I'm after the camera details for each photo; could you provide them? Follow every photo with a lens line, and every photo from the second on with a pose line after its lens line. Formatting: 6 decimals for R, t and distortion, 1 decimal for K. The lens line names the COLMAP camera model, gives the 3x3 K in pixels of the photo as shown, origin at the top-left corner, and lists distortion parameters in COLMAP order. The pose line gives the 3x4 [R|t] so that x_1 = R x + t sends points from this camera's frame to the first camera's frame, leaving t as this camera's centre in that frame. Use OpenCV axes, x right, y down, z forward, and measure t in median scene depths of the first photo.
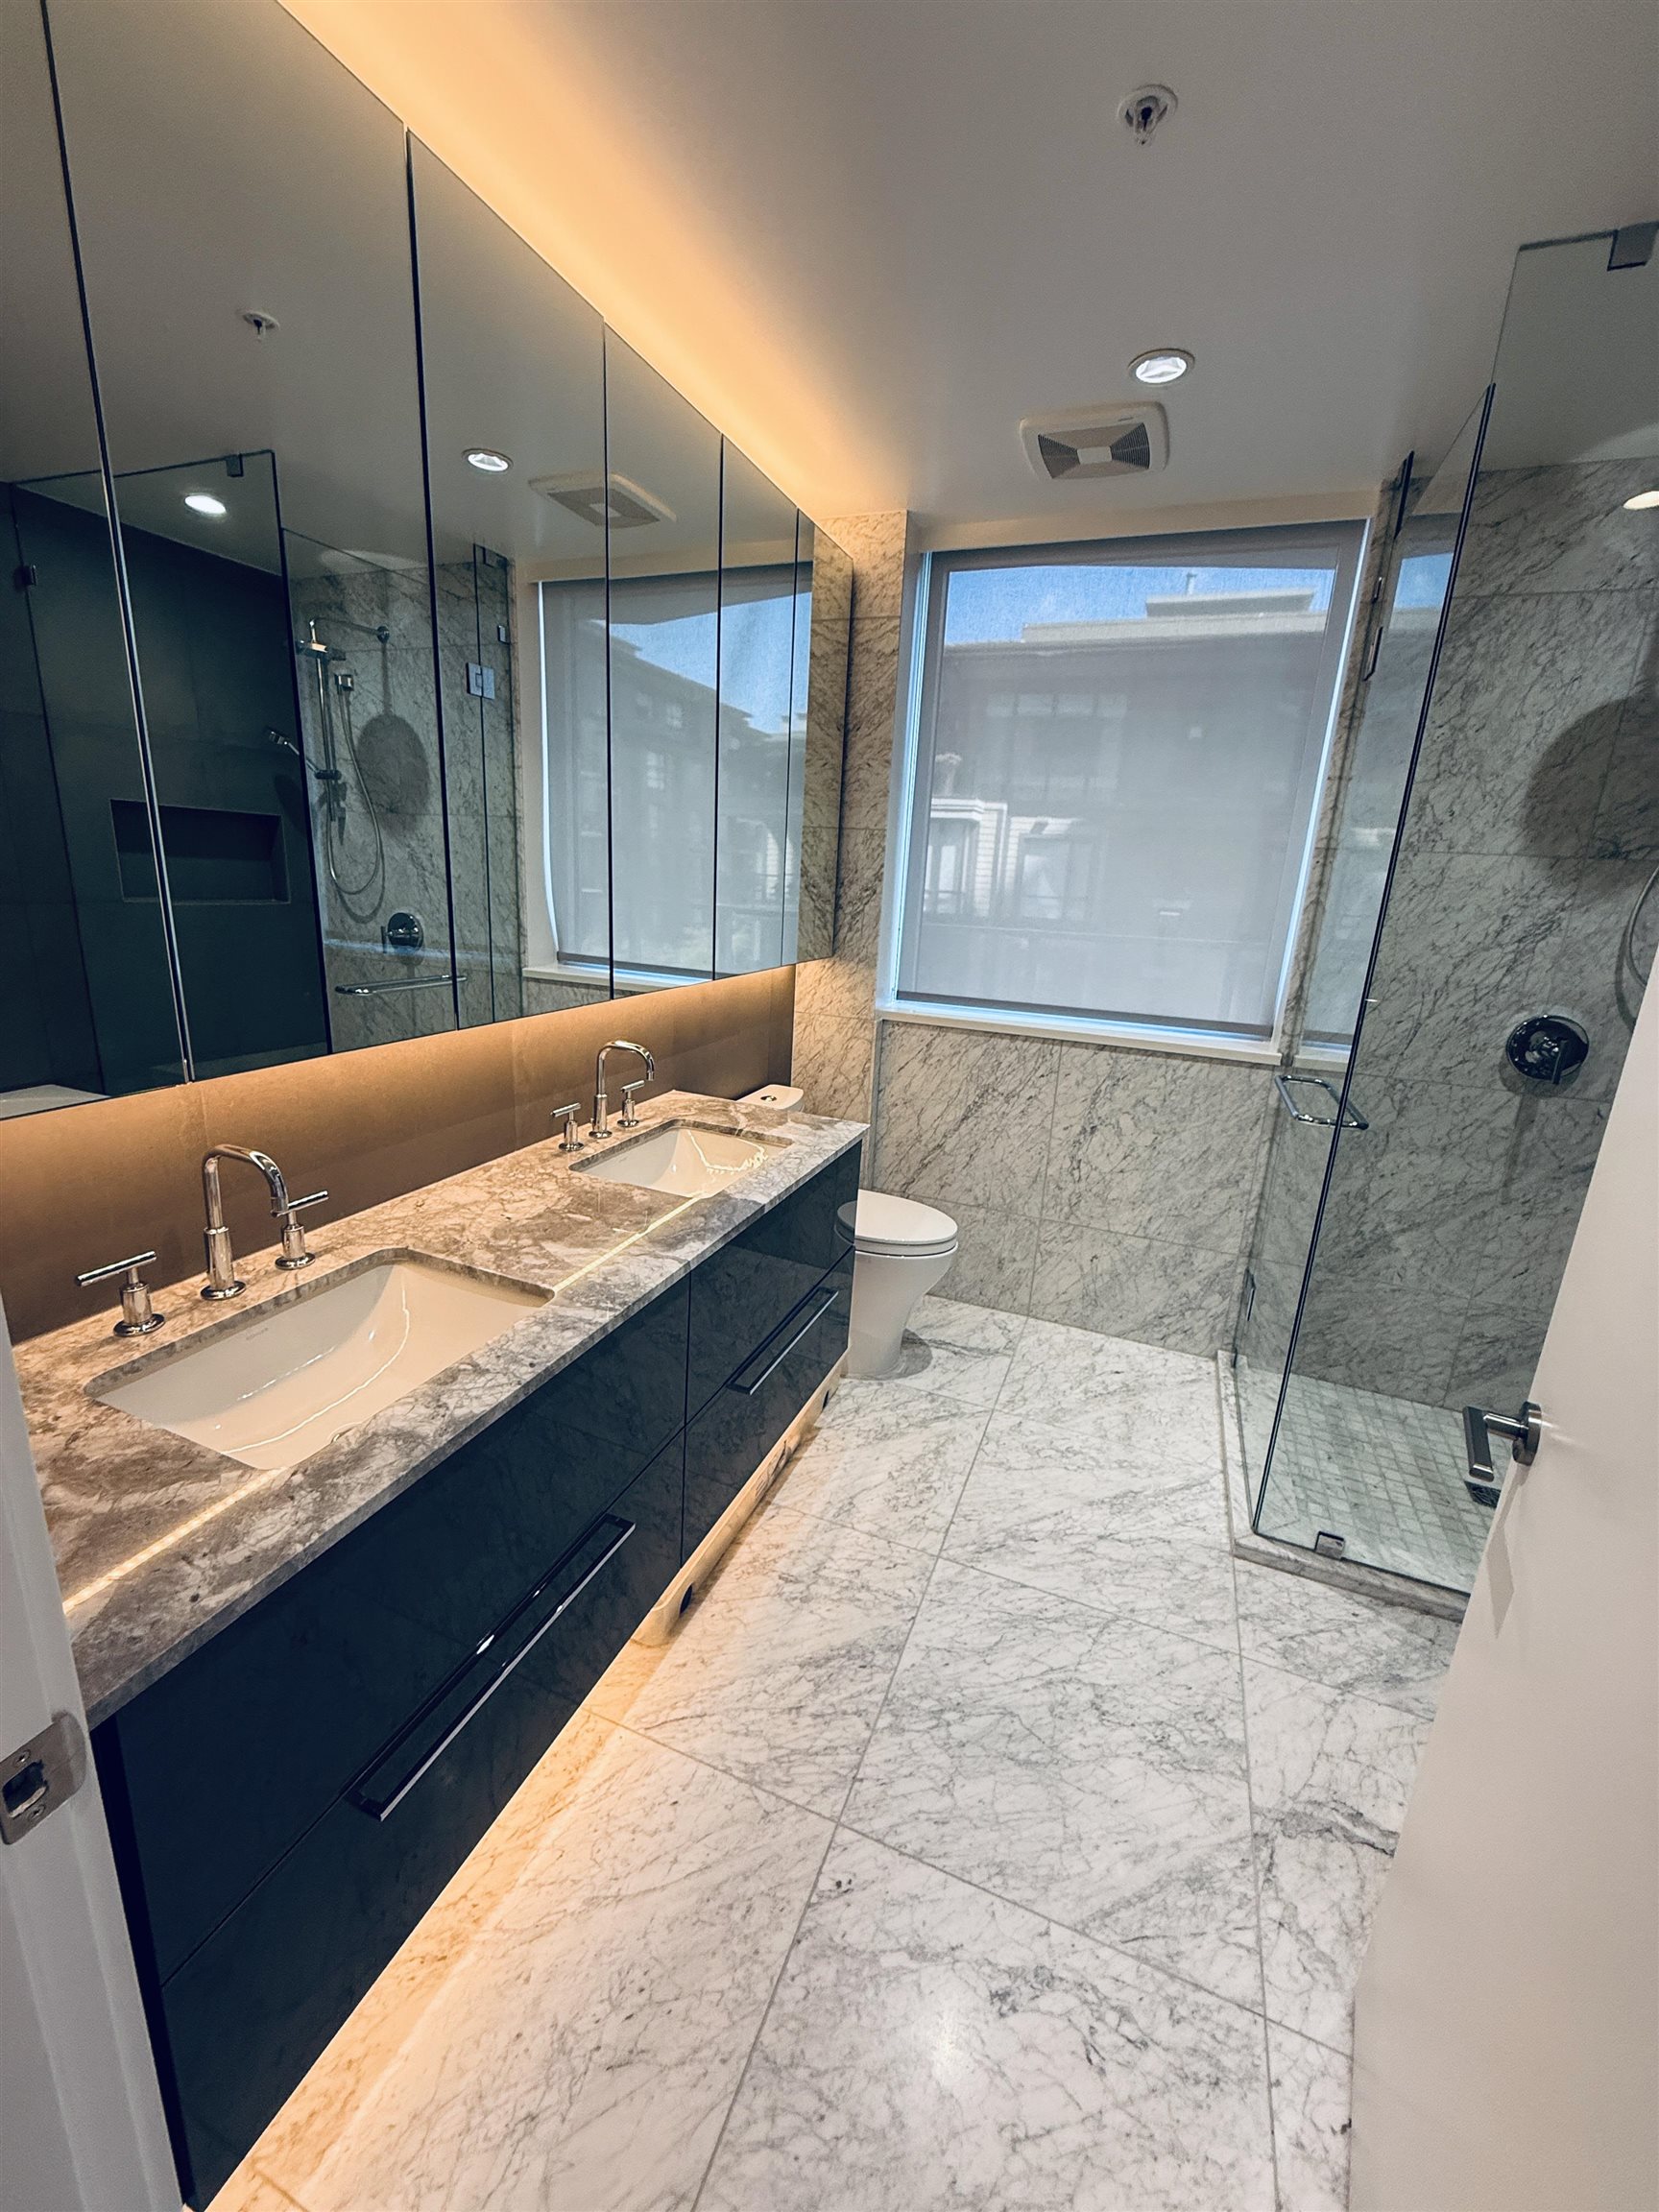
lens RADIAL K [[889.9, 0, 804.1], [0, 889.9, 1121.7], [0, 0, 1]] dist [-0.001266, 0.000120]
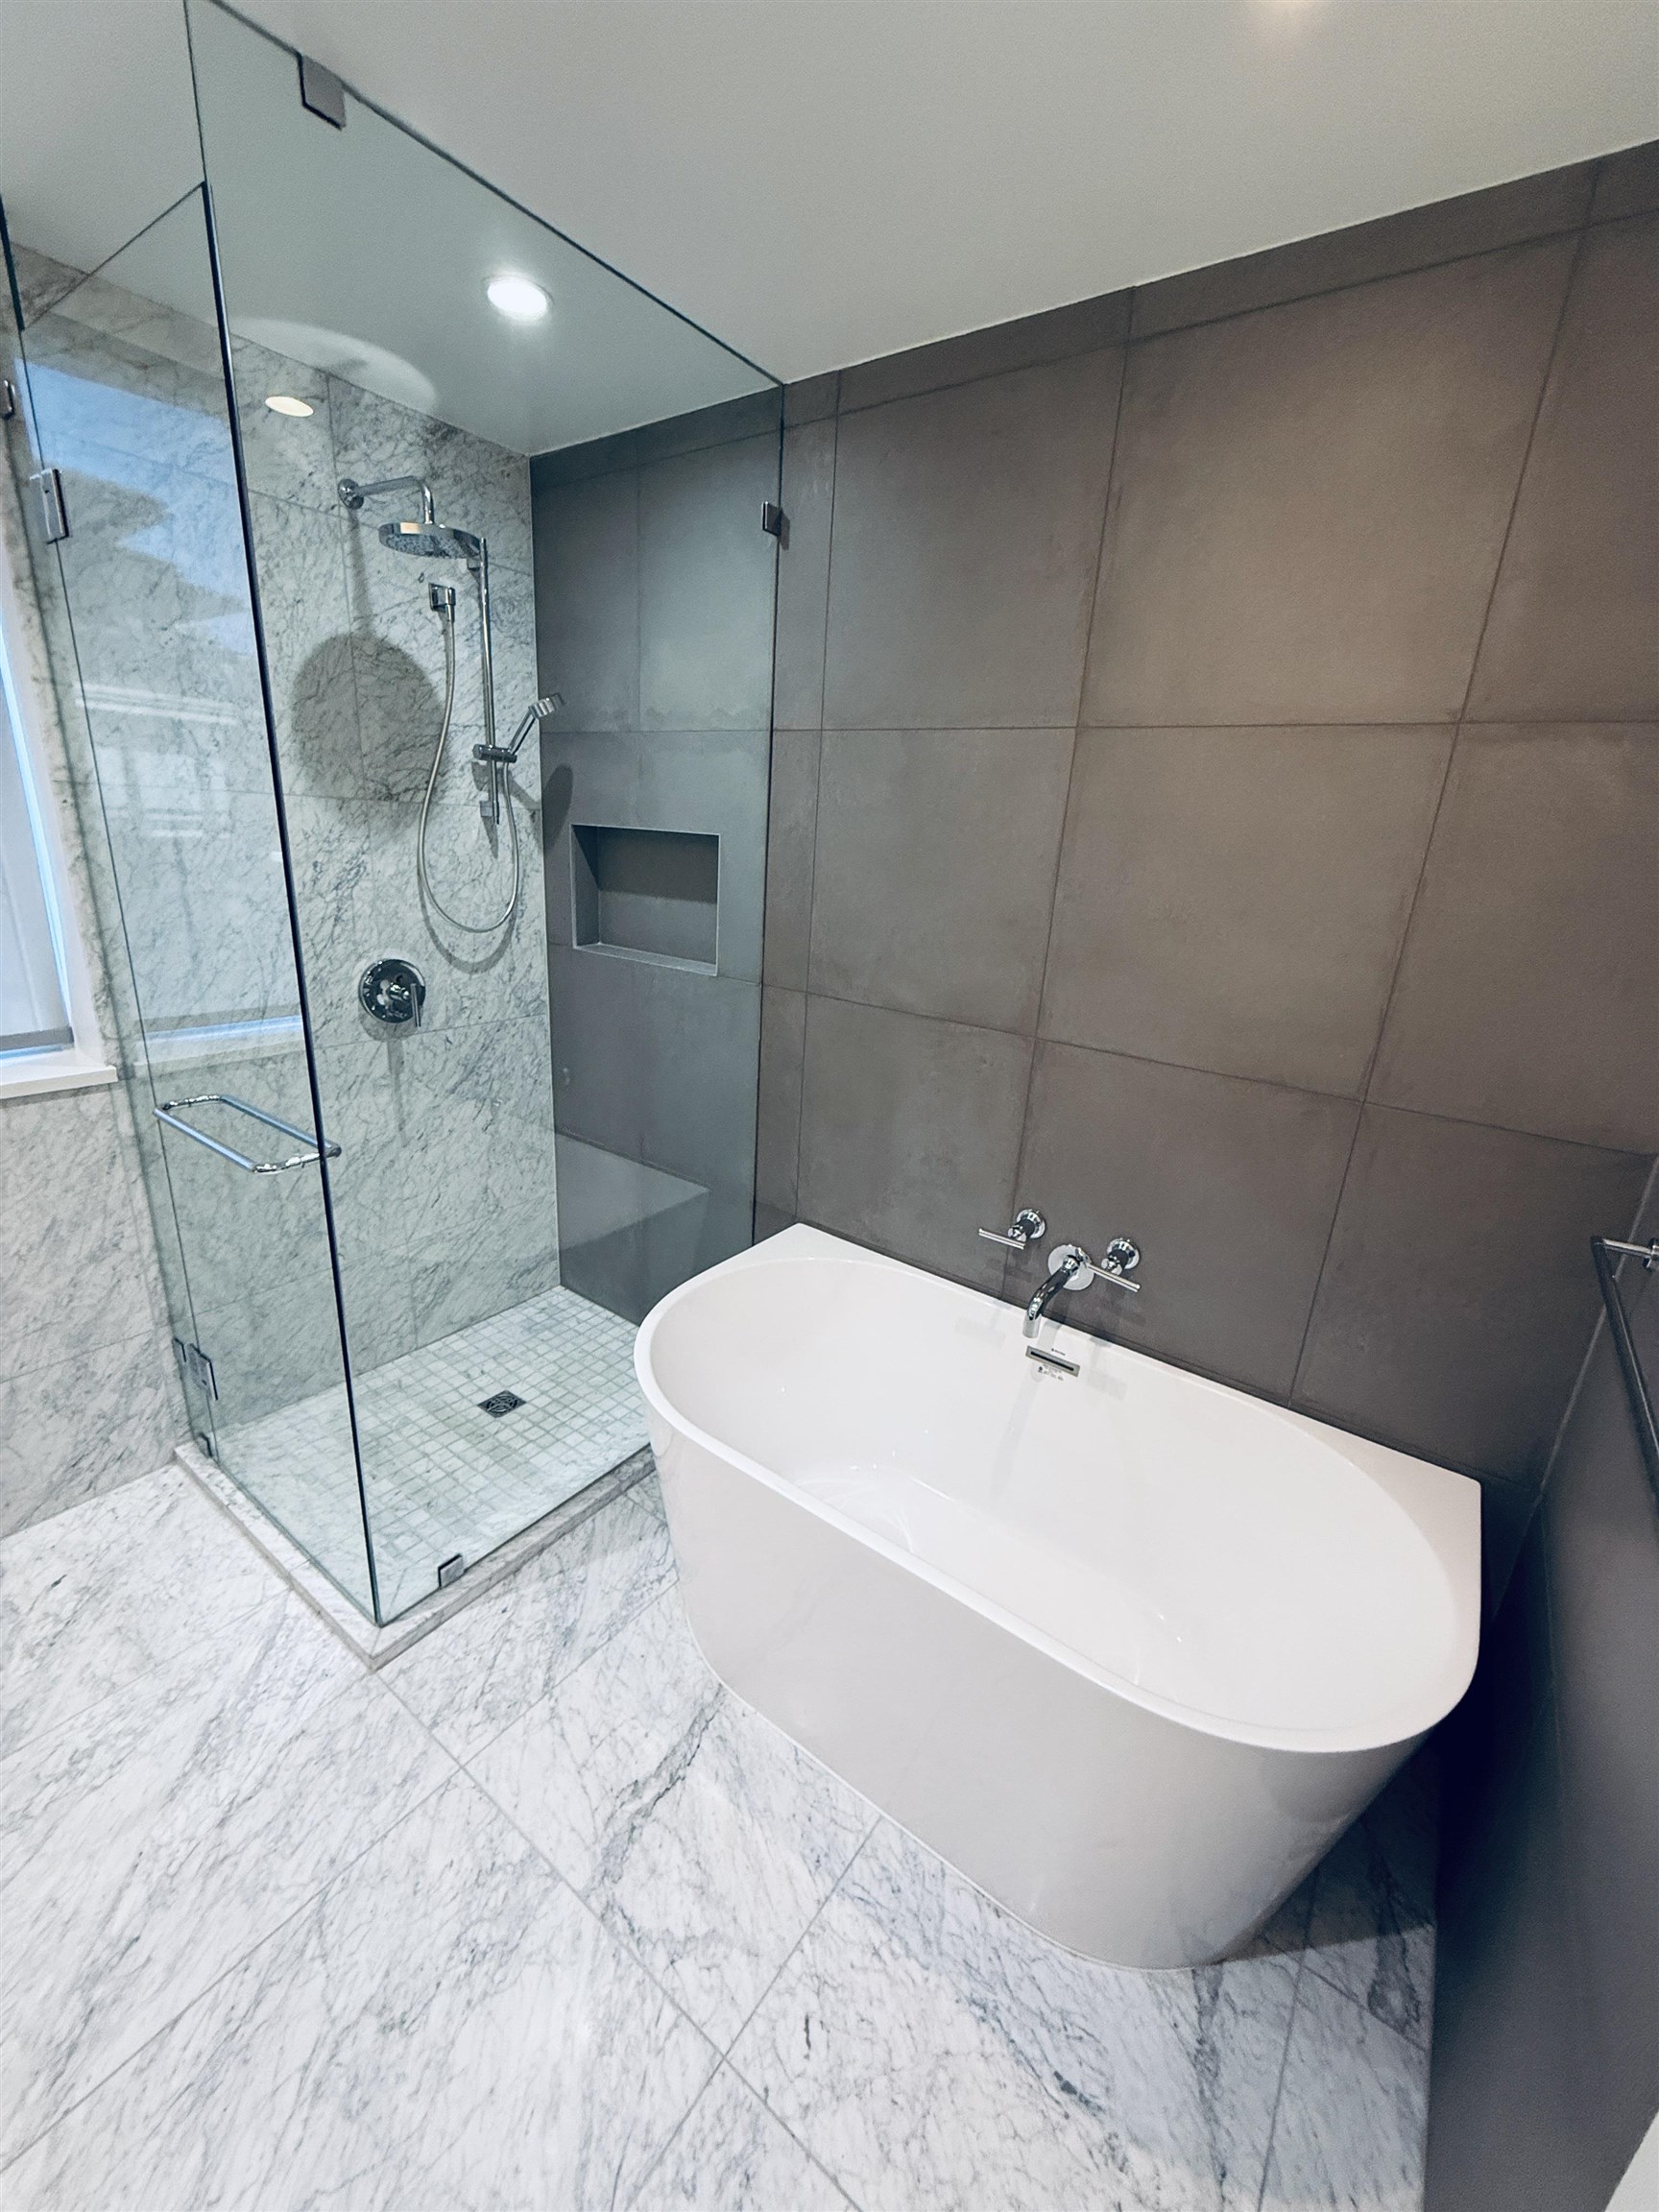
lens RADIAL K [[889.9, 0, 836.2], [0, 889.9, 1096.7], [0, 0, 1]] dist [-0.001266, 0.000120]
pose [[0.223448, -0.325084, 0.918907, -0.010665], [0.213790, 0.936133, 0.279192, -0.146664], [-0.950981, 0.134068, 0.278677, 0.267304]]
